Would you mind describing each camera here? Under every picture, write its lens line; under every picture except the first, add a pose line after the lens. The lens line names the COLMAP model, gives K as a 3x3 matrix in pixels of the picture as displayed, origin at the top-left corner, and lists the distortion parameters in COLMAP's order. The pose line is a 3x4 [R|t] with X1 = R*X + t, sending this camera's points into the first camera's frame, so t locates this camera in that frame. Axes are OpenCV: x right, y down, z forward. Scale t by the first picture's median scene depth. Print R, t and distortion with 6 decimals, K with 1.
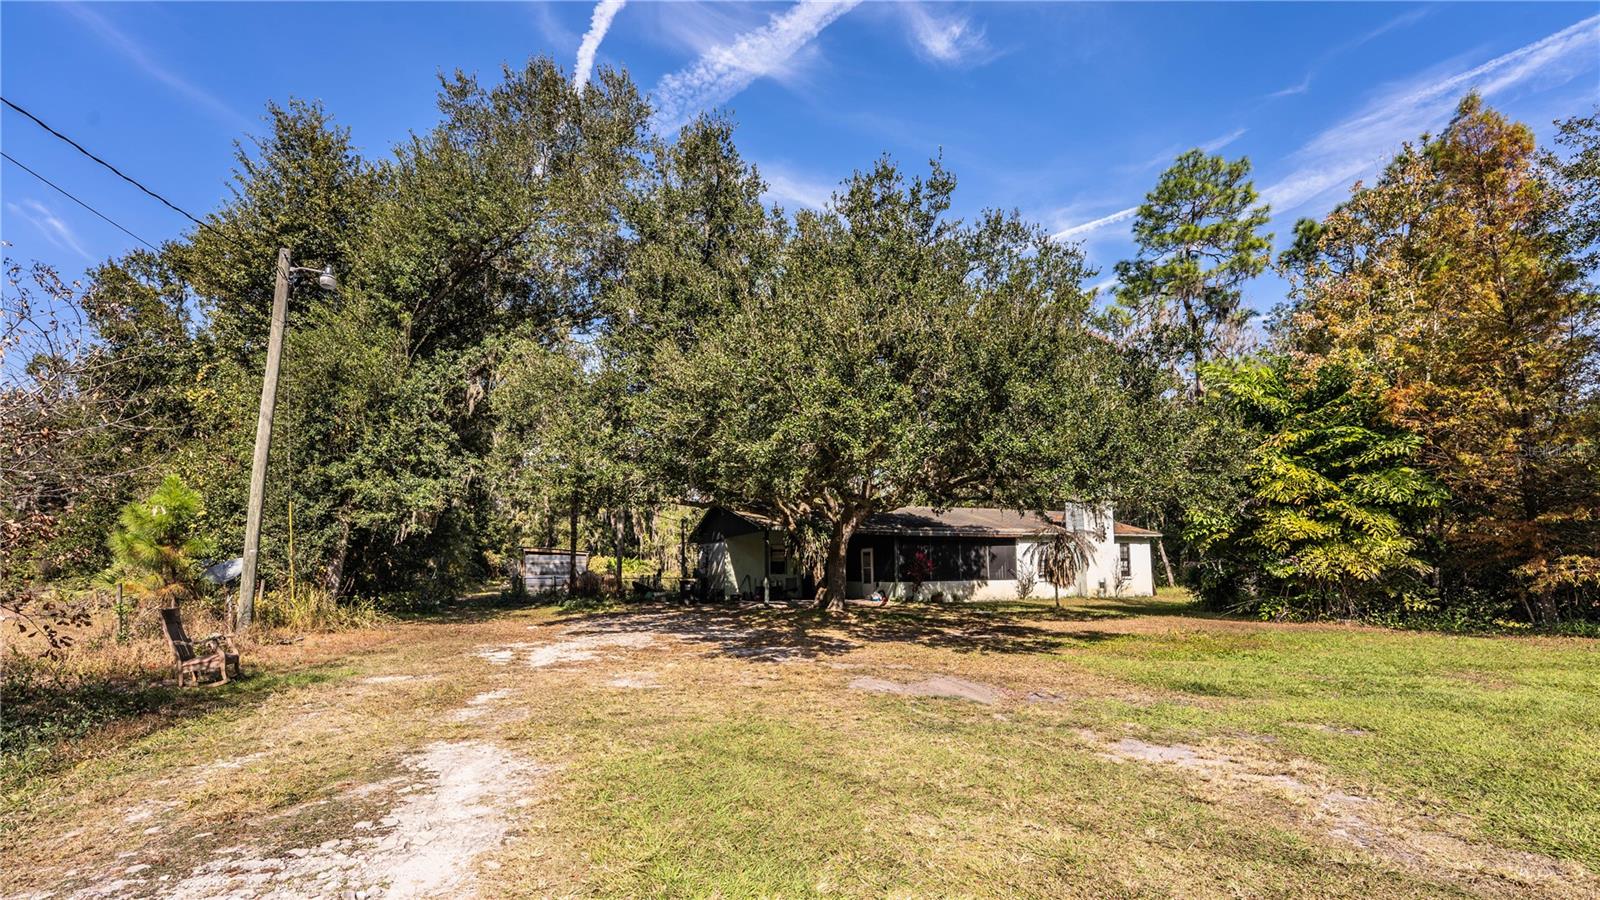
lens RADIAL K [[653.4, 0, 765.8], [0, 653.4, 494.4], [0, 0, 1]] dist [-0.021957, 0.001782]
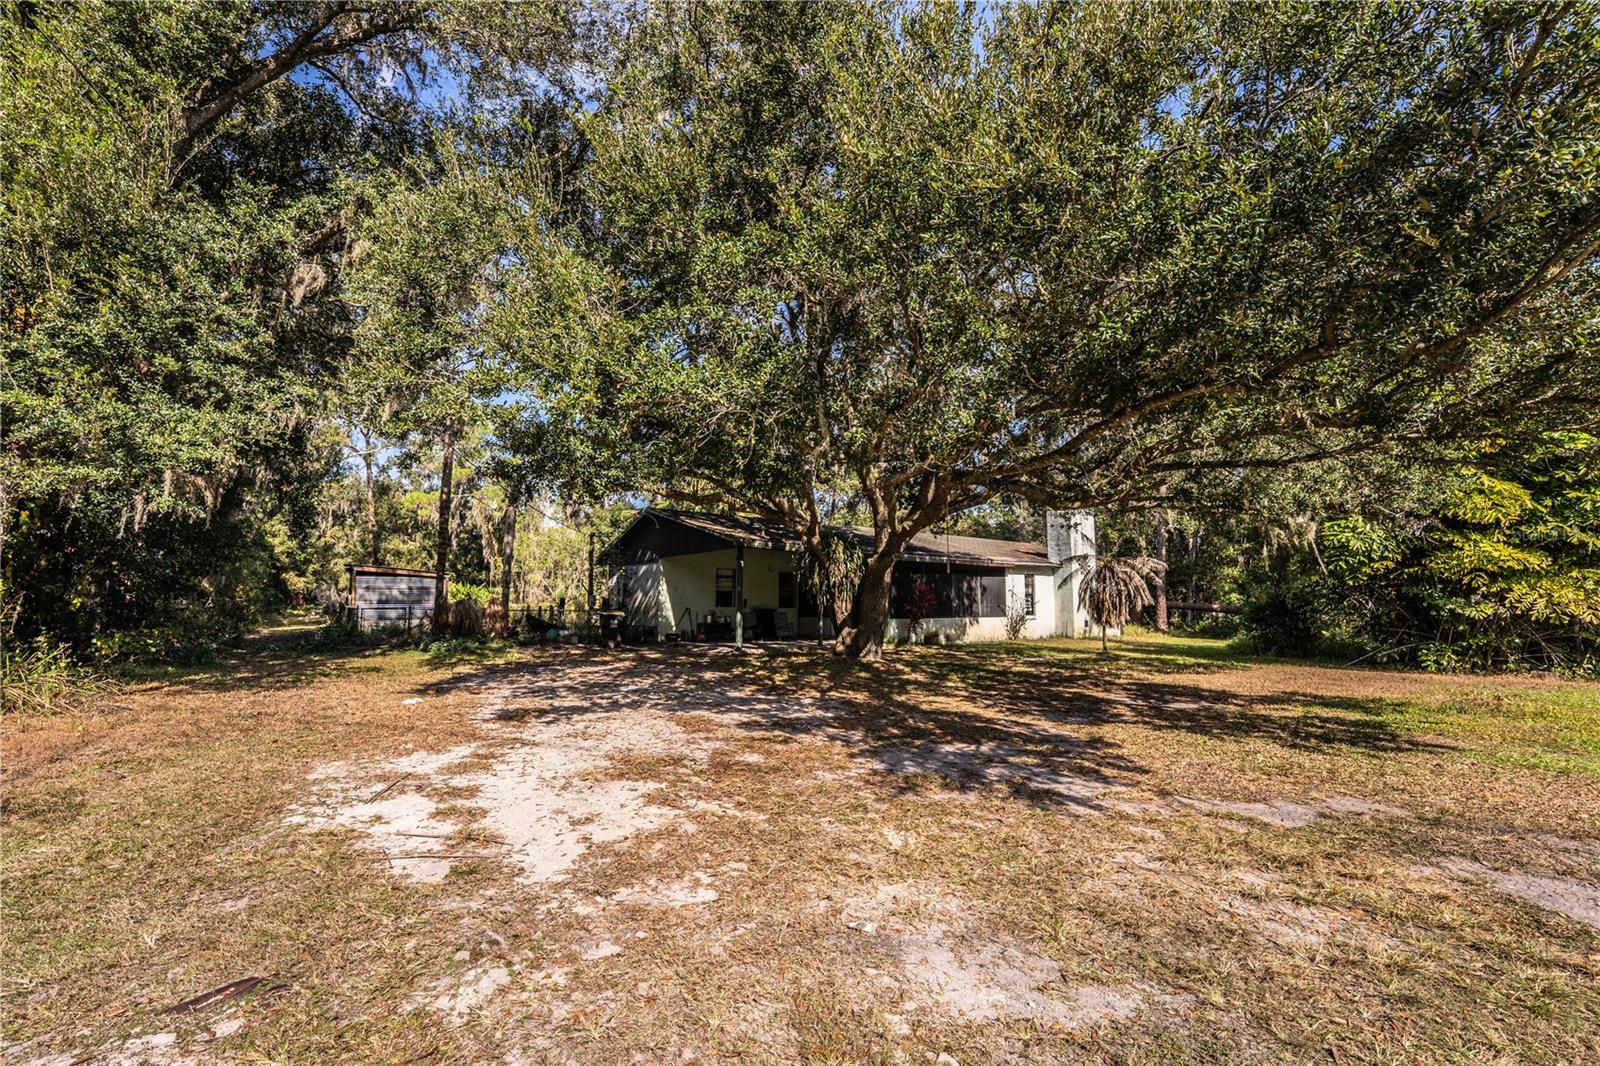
lens RADIAL K [[652.6, 0, 764.8], [0, 652.6, 526.3], [0, 0, 1]] dist [-0.023226, 0.002227]
pose [[0.971025, 0.041017, 0.235430, -0.129884], [-0.040431, 0.999156, -0.007319, 0.032485], [-0.235531, -0.002412, 0.971864, 0.255485]]
